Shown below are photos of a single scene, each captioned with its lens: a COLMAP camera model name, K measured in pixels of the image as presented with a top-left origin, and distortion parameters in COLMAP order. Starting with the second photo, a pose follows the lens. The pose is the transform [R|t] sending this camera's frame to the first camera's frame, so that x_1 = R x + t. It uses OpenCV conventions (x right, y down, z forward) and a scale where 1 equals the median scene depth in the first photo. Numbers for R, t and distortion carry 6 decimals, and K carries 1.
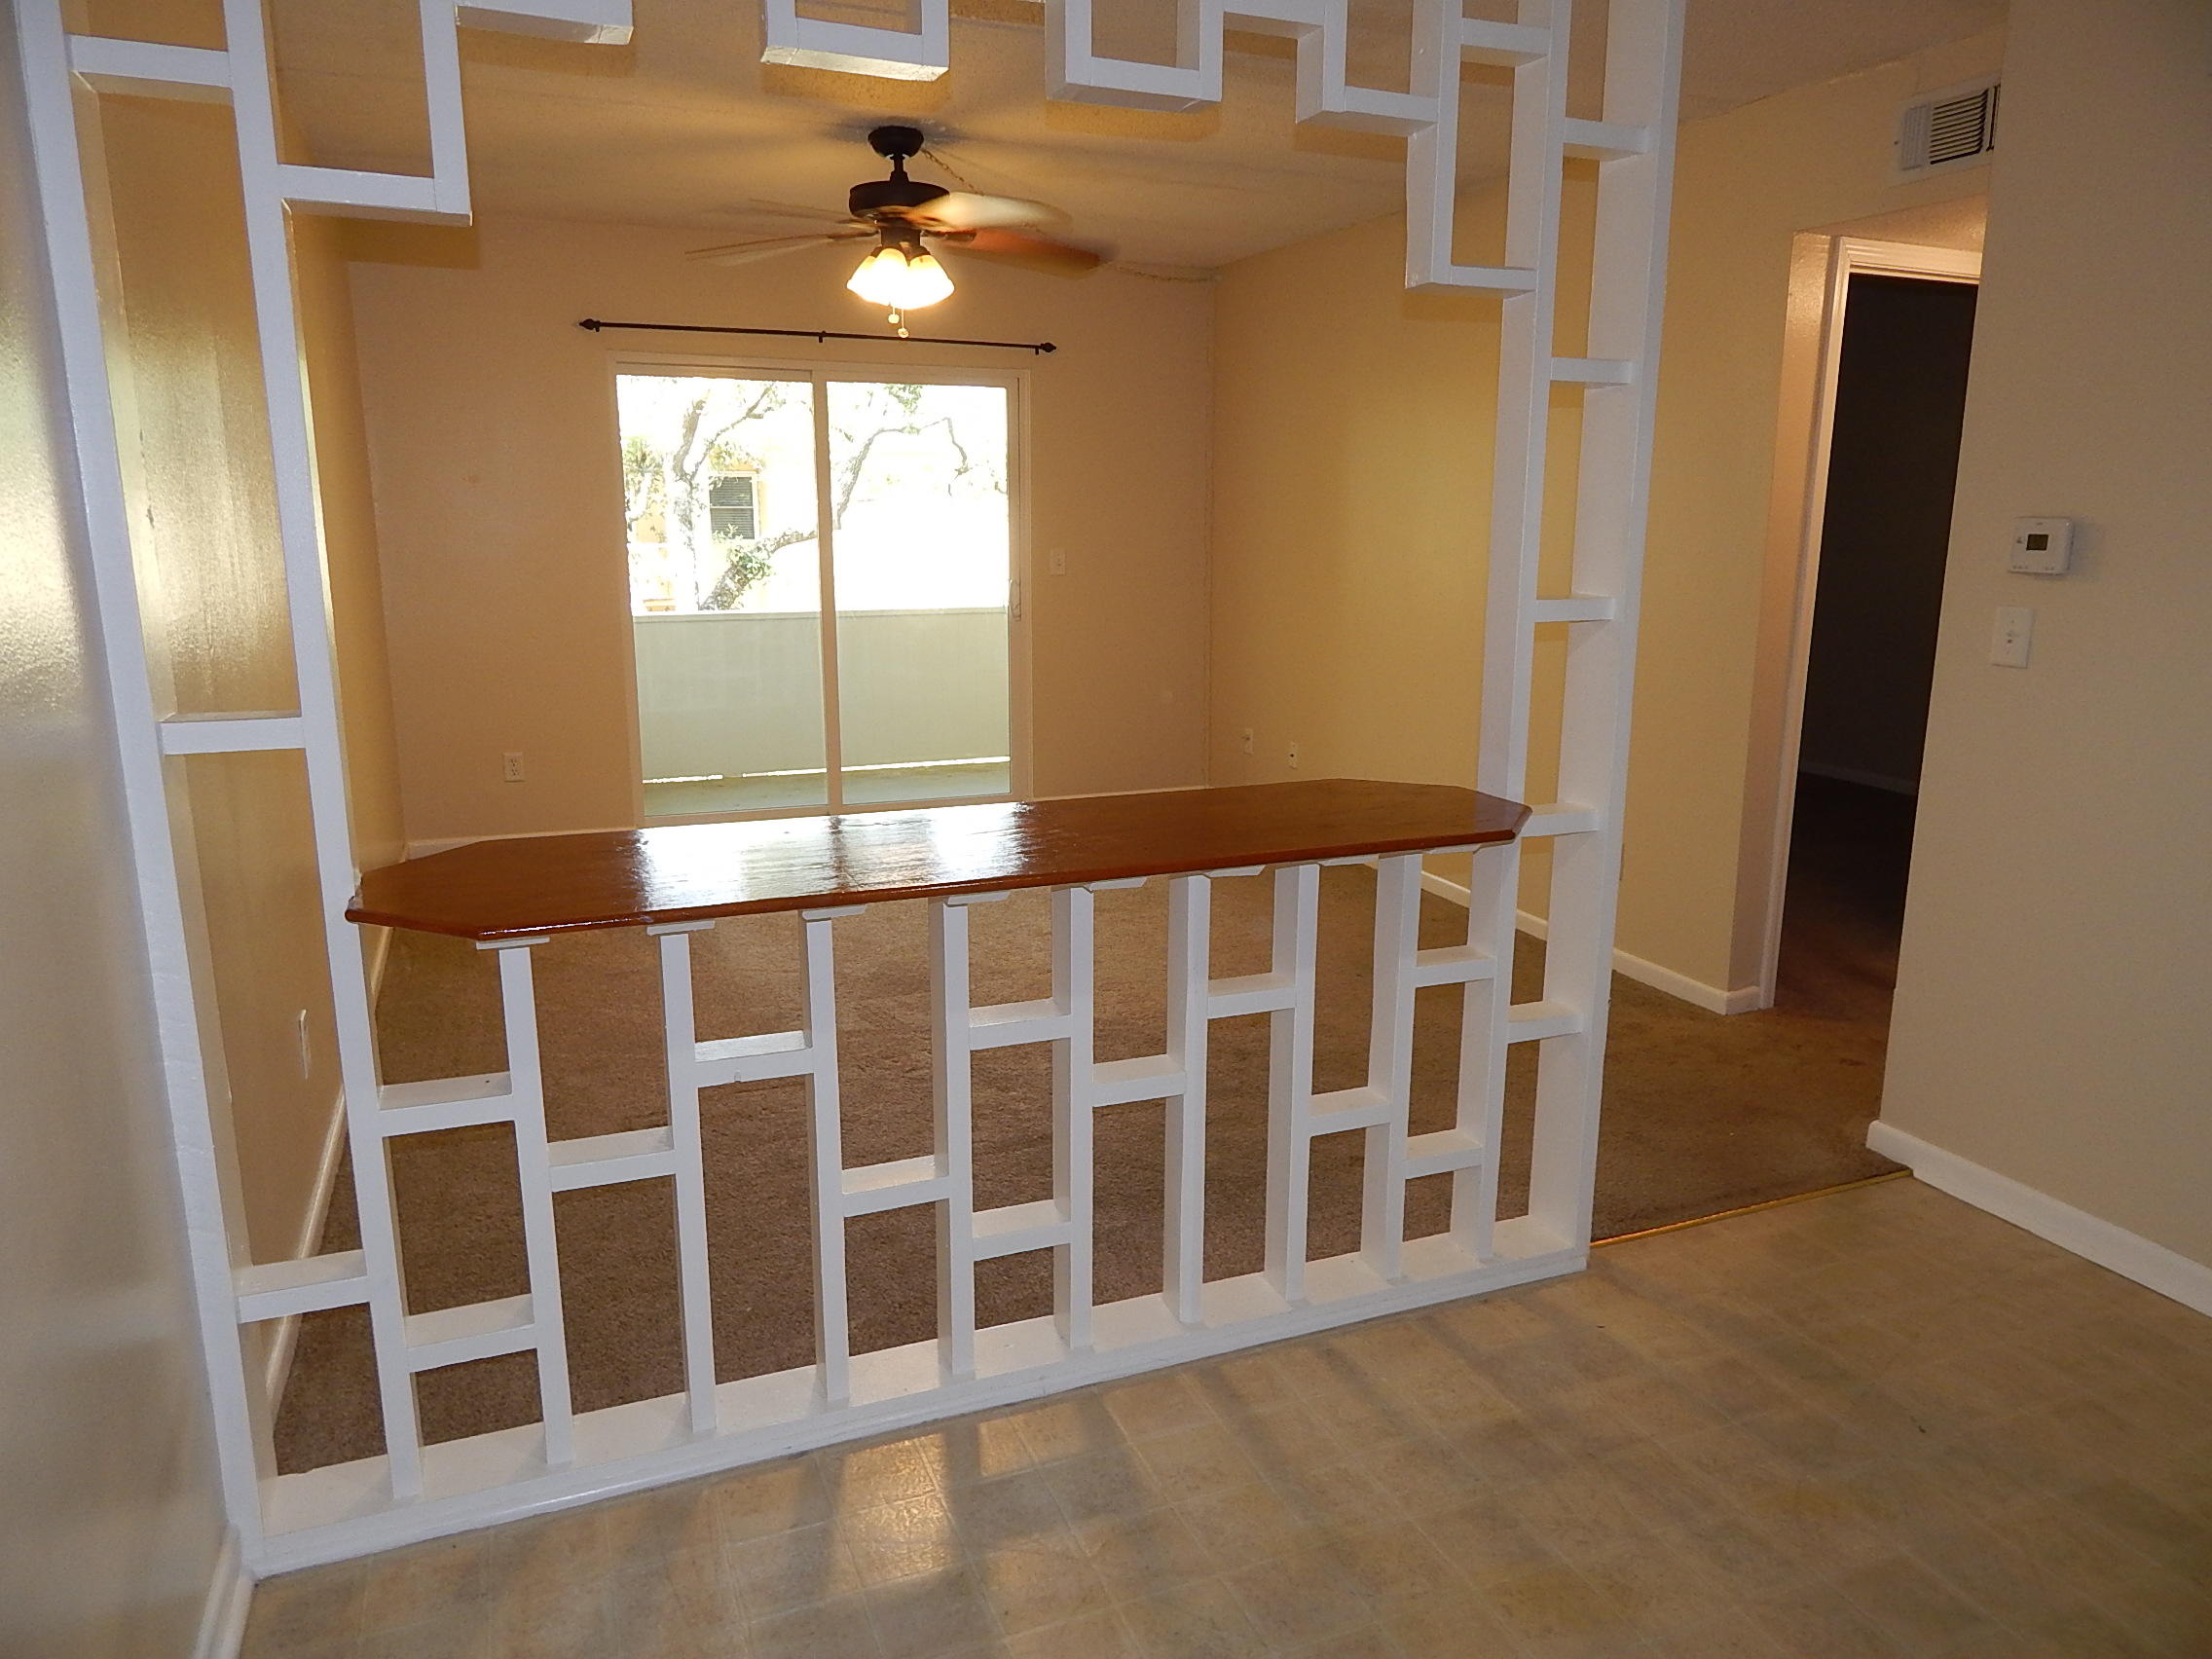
lens RADIAL K [[1449.9, 0, 1111.7], [0, 1449.9, 824.2], [0, 0, 1]] dist [-0.001220, -0.003125]
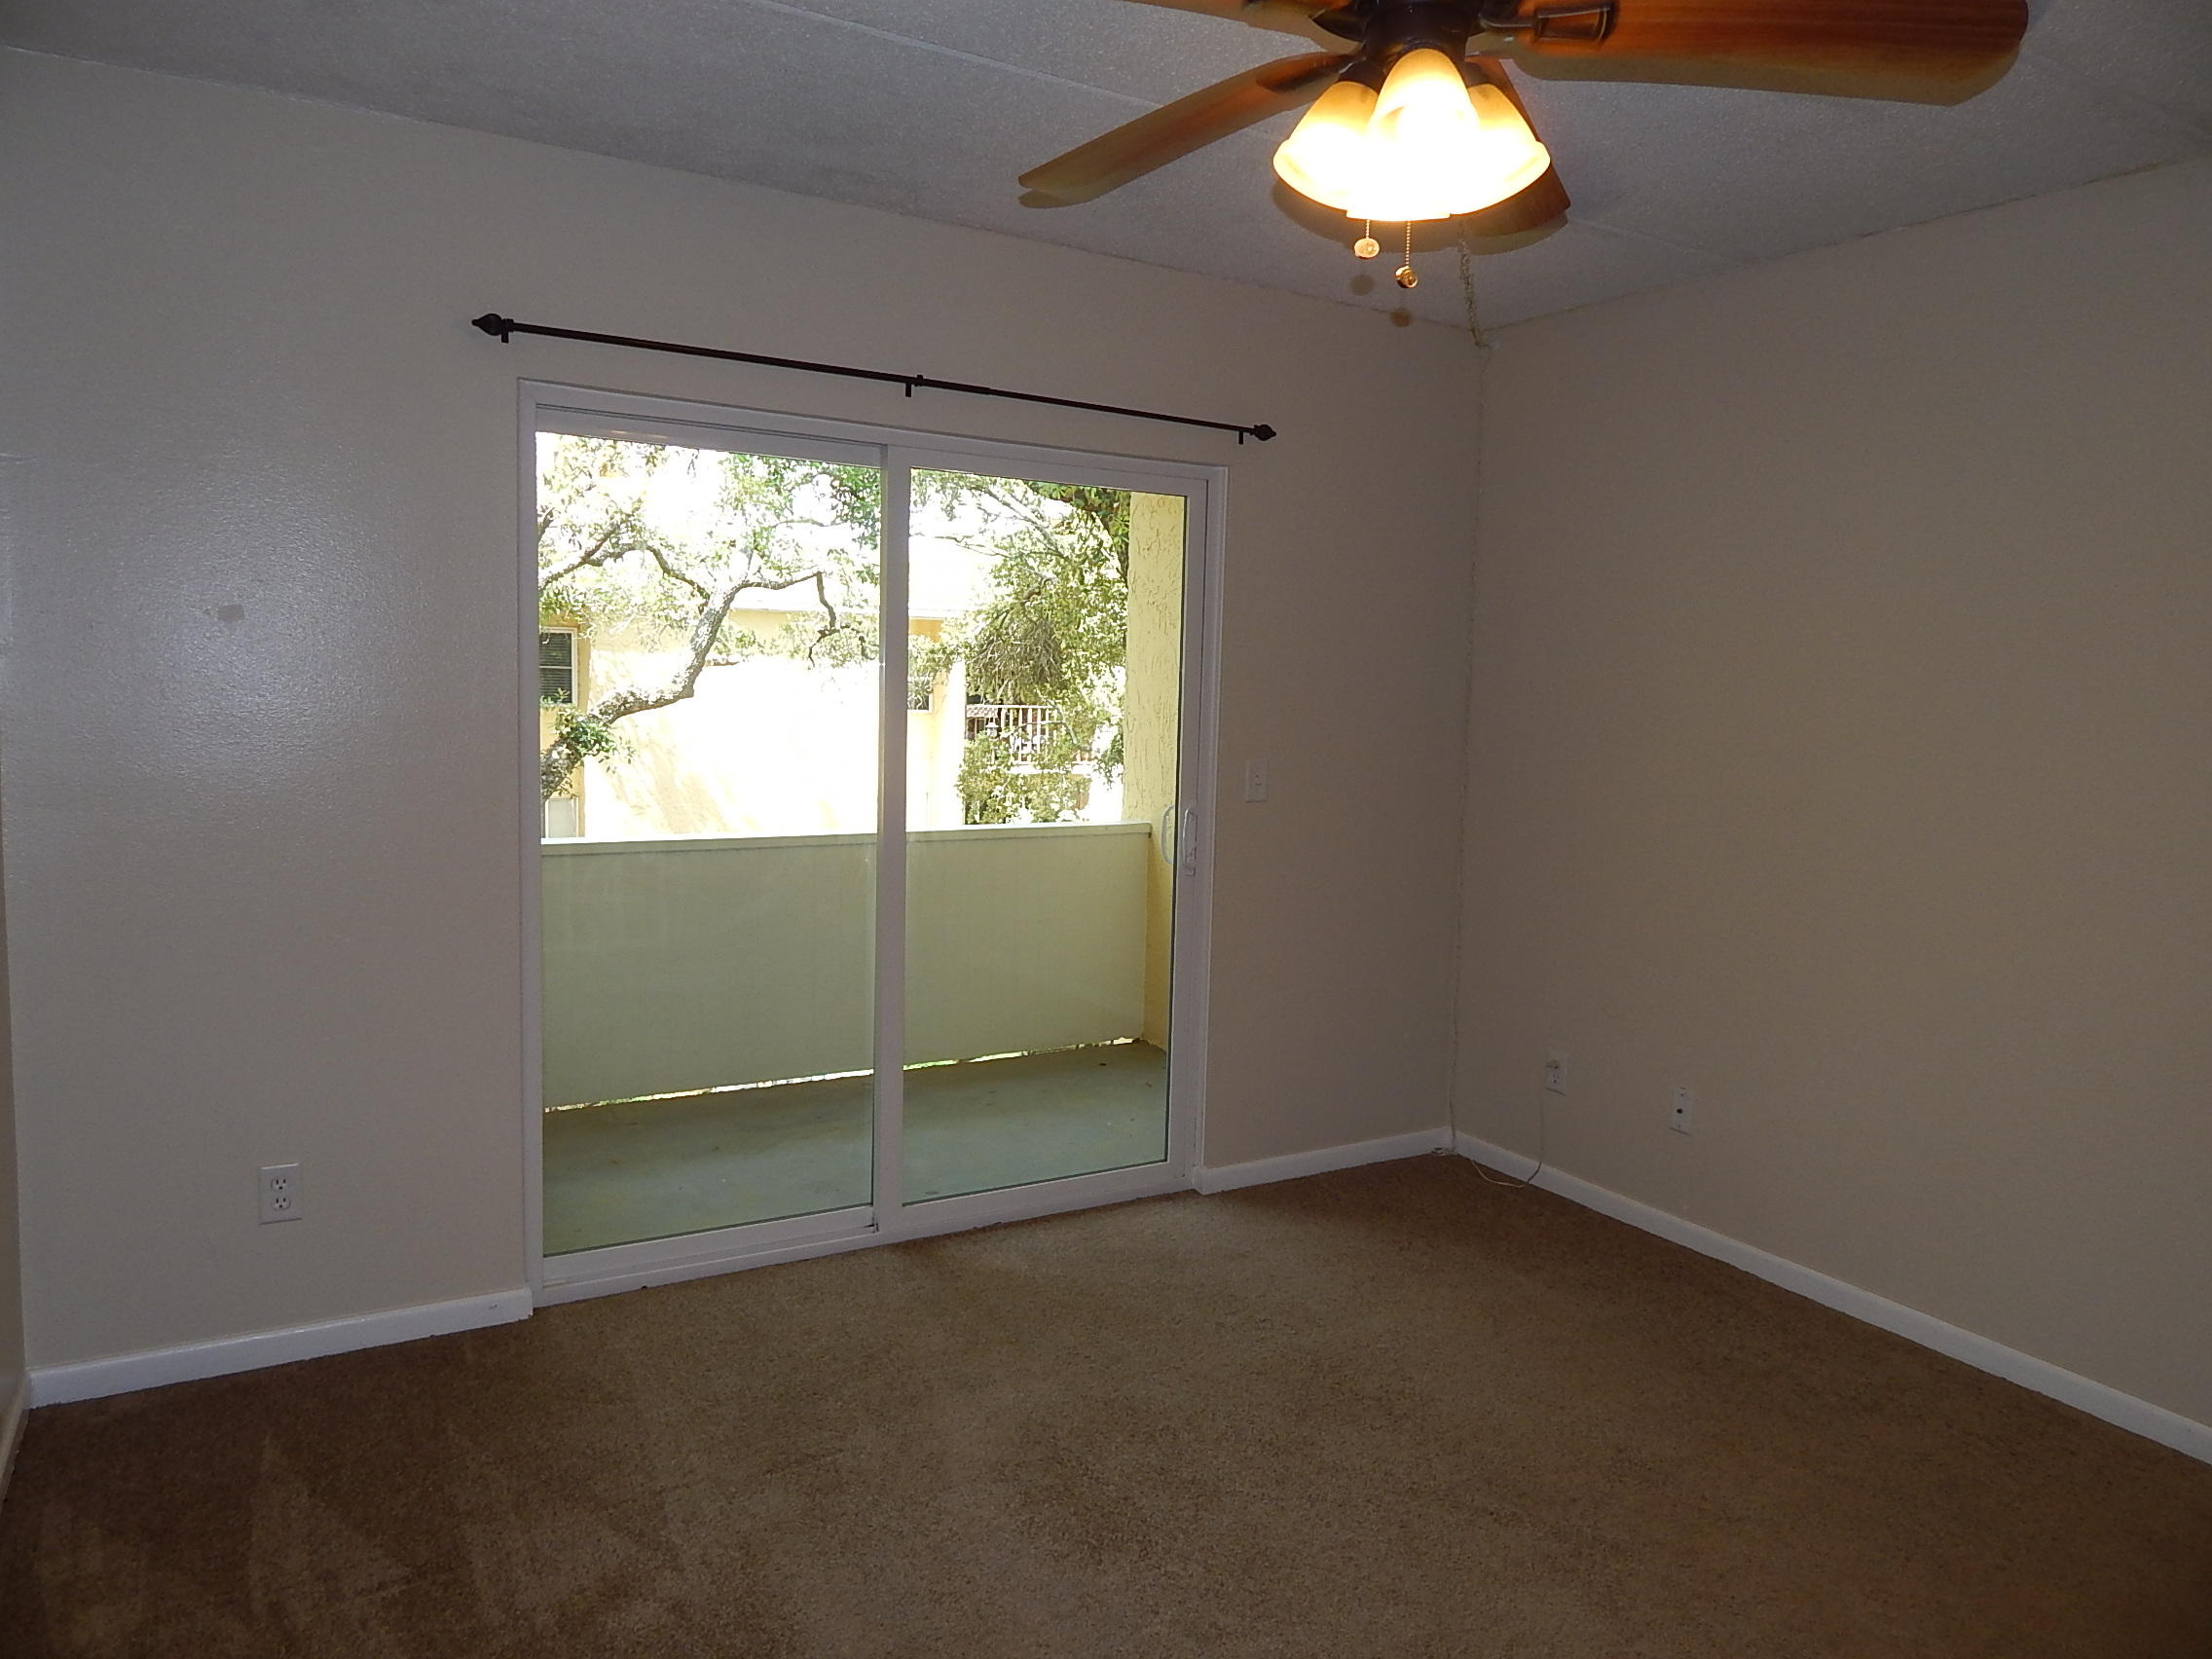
lens RADIAL K [[1445.7, 0, 1110.3], [0, 1445.7, 823.0], [0, 0, 1]] dist [-0.012879, -0.001611]
pose [[0.989822, 0.010309, 0.141939, -0.205952], [0.005939, 0.993512, -0.113575, -0.107027], [-0.142189, 0.113262, 0.983338, 0.470117]]
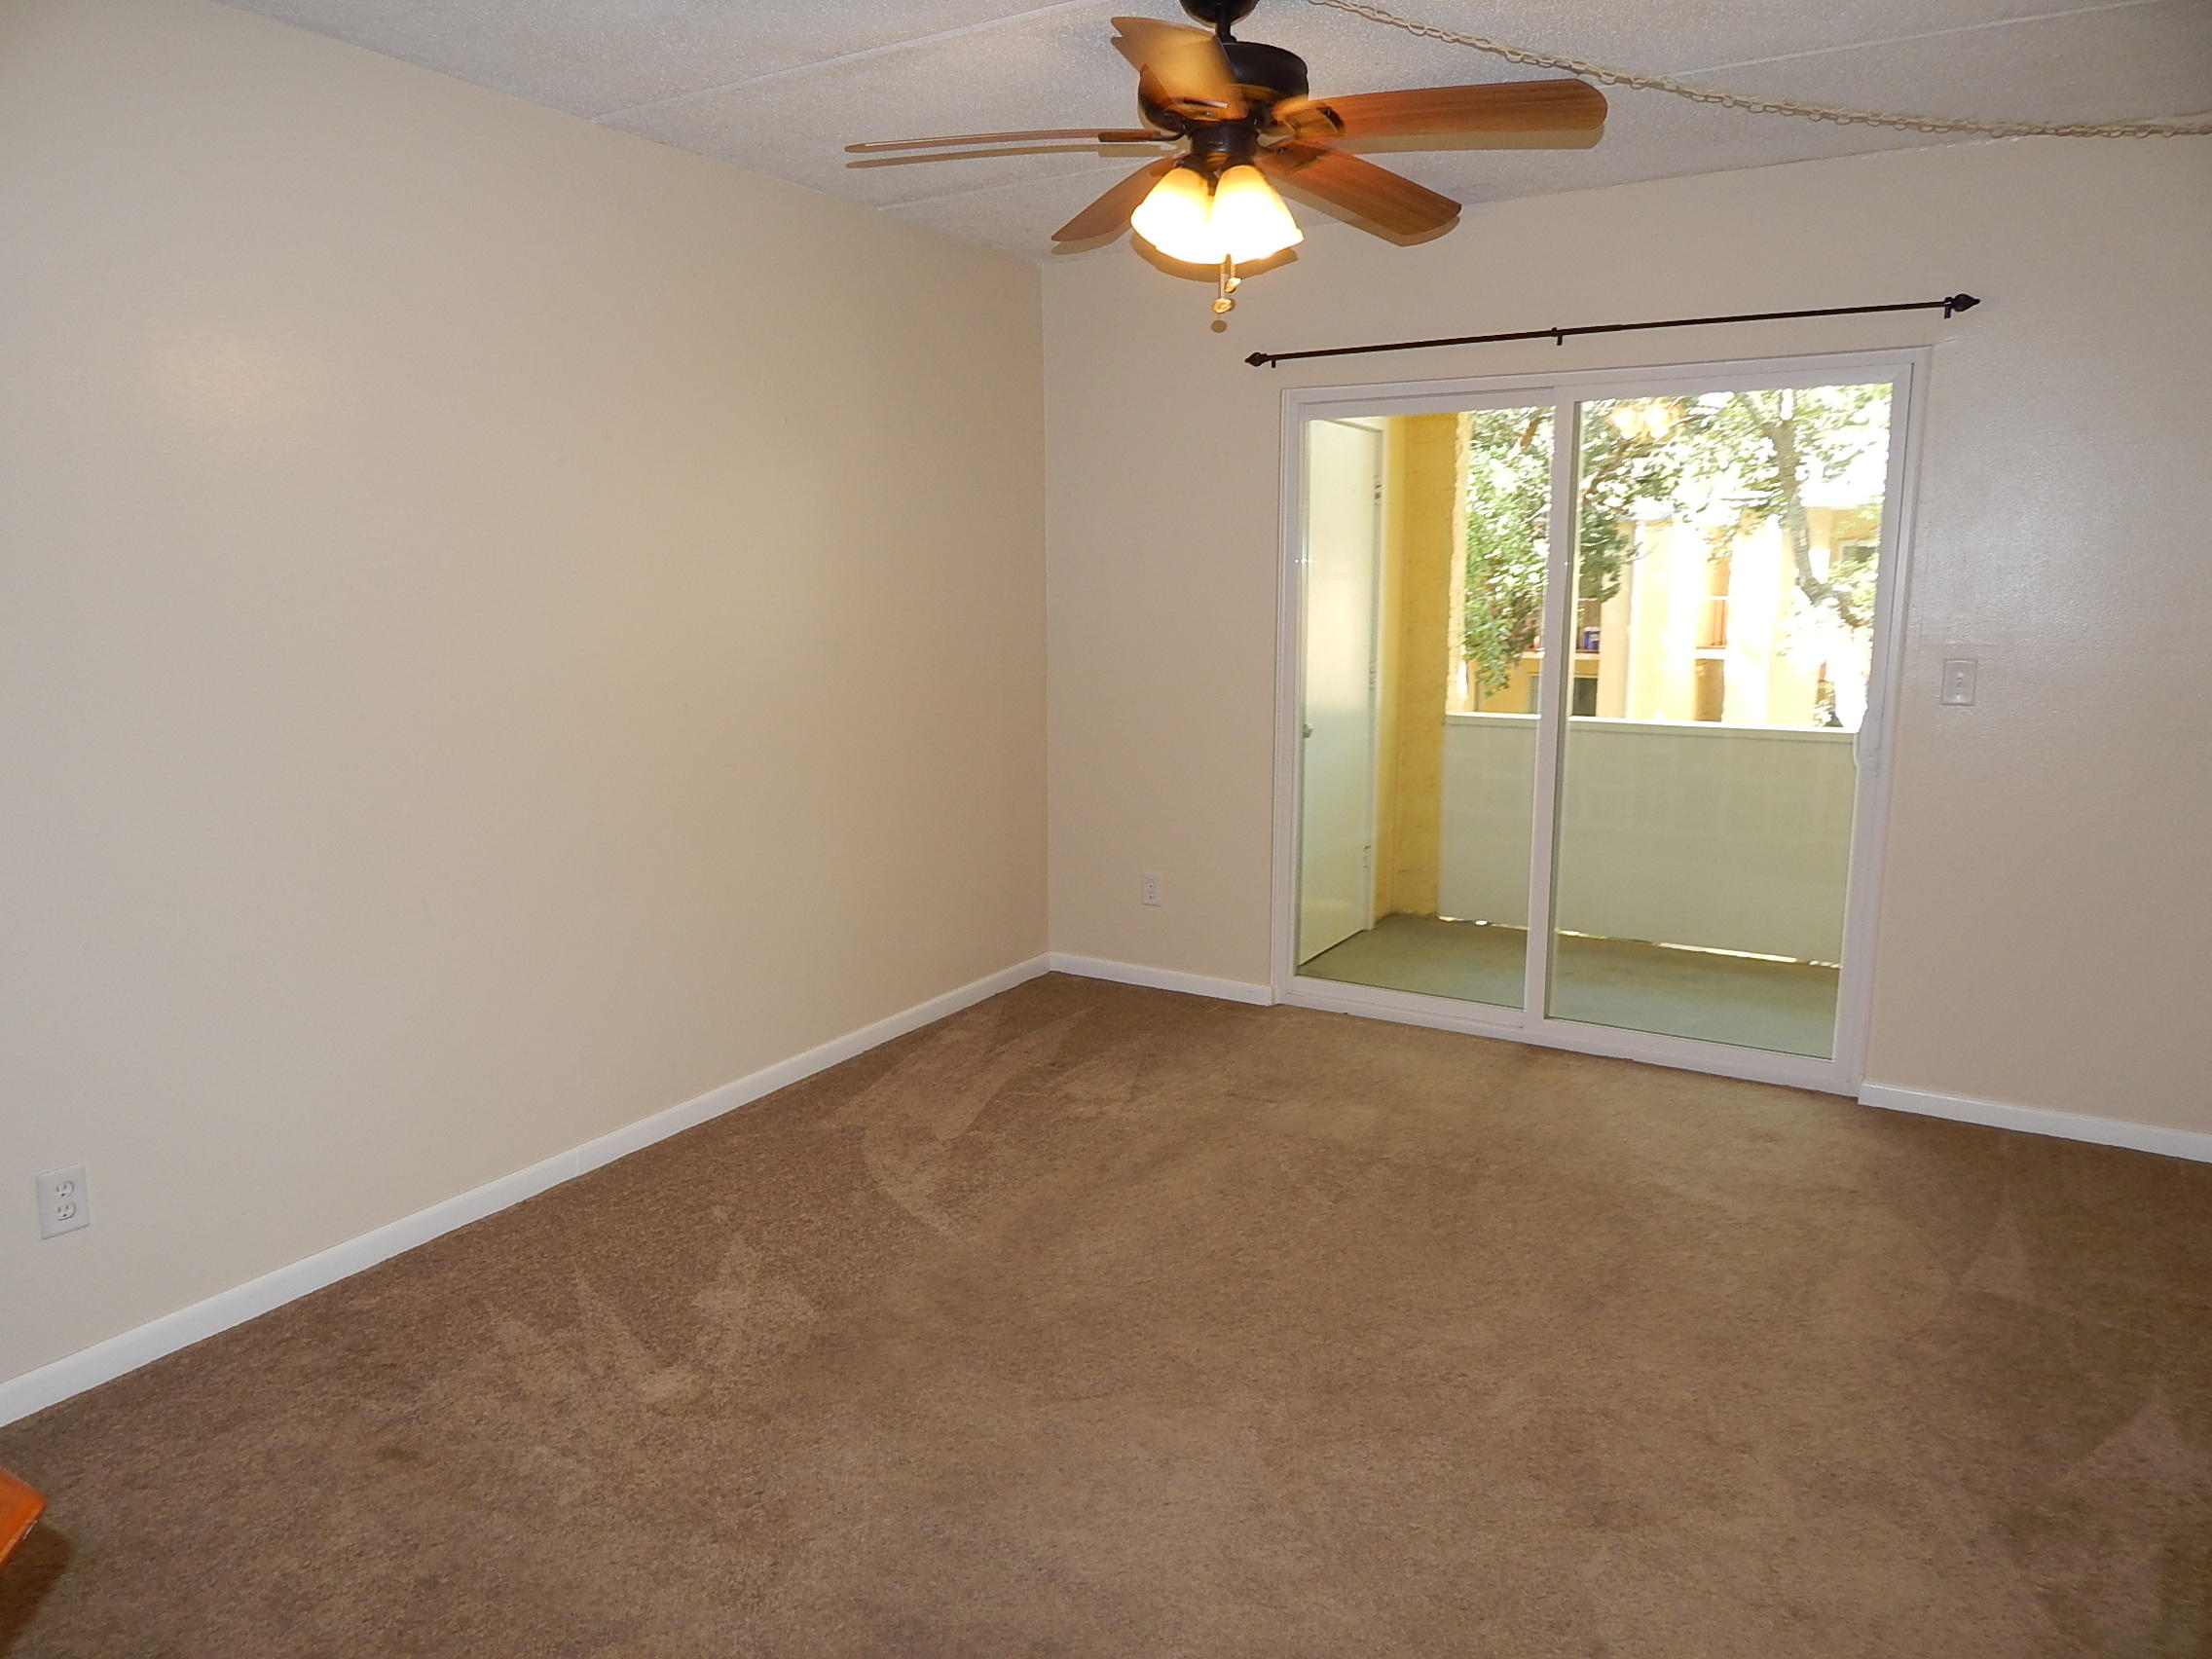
lens RADIAL K [[1454.7, 0, 1109.3], [0, 1454.7, 832.8], [0, 0, 1]] dist [0.003701, -0.001528]
pose [[0.597912, 0.134629, -0.790175, 0.246930], [-0.166861, 0.985103, 0.041579, -0.104040], [0.784002, 0.106989, 0.611469, 0.455104]]
